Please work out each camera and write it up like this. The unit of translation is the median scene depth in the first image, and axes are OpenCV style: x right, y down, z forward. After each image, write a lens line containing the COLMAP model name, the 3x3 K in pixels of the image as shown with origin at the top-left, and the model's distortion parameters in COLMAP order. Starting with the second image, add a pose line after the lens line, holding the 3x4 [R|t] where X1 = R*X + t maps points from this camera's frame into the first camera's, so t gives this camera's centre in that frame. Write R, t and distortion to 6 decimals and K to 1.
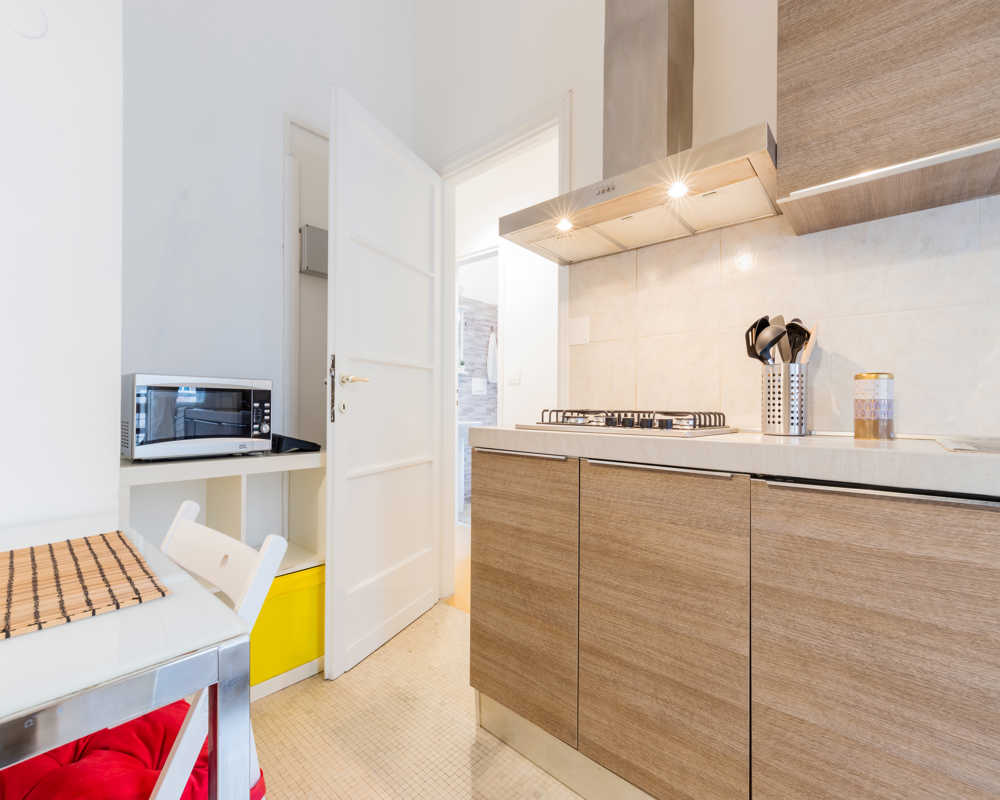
lens RADIAL K [[454.4, 0, 494.9], [0, 454.4, 403.0], [0, 0, 1]] dist [0.001567, -0.000031]
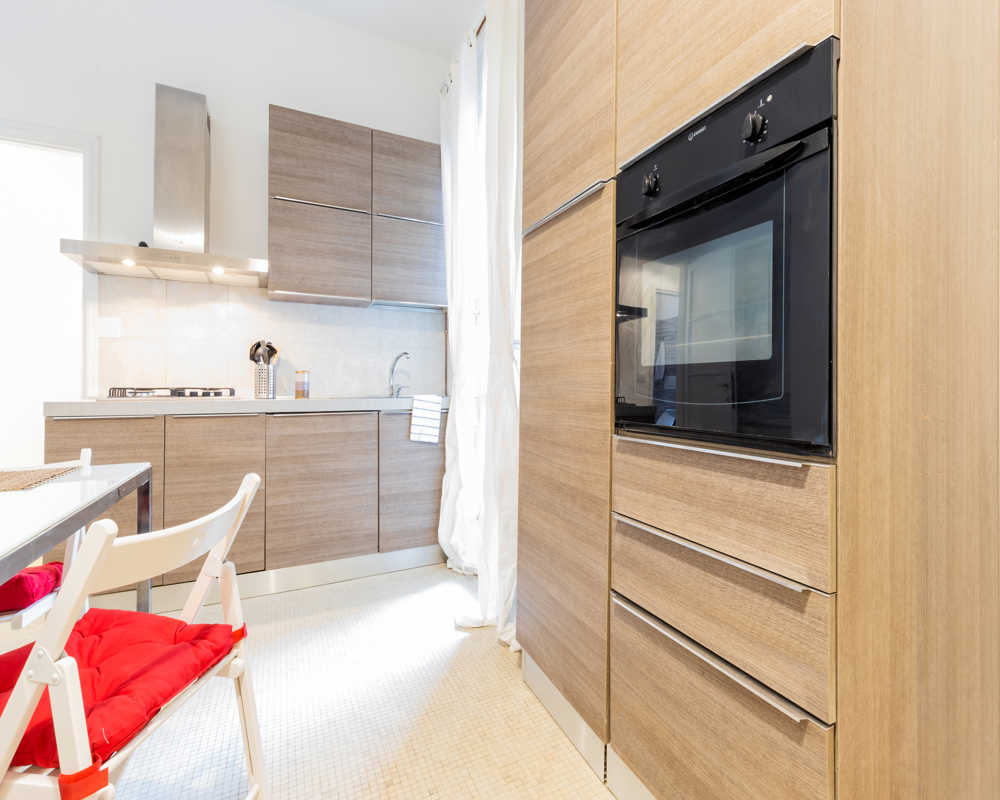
lens RADIAL K [[482.8, 0, 529.9], [0, 482.8, 381.5], [0, 0, 1]] dist [0.002311, -0.000346]
pose [[0.350225, 0.001278, 0.936665, -1.041682], [-0.007646, 0.999970, 0.001495, -0.020010], [-0.936635, -0.007685, 0.350224, -0.934096]]
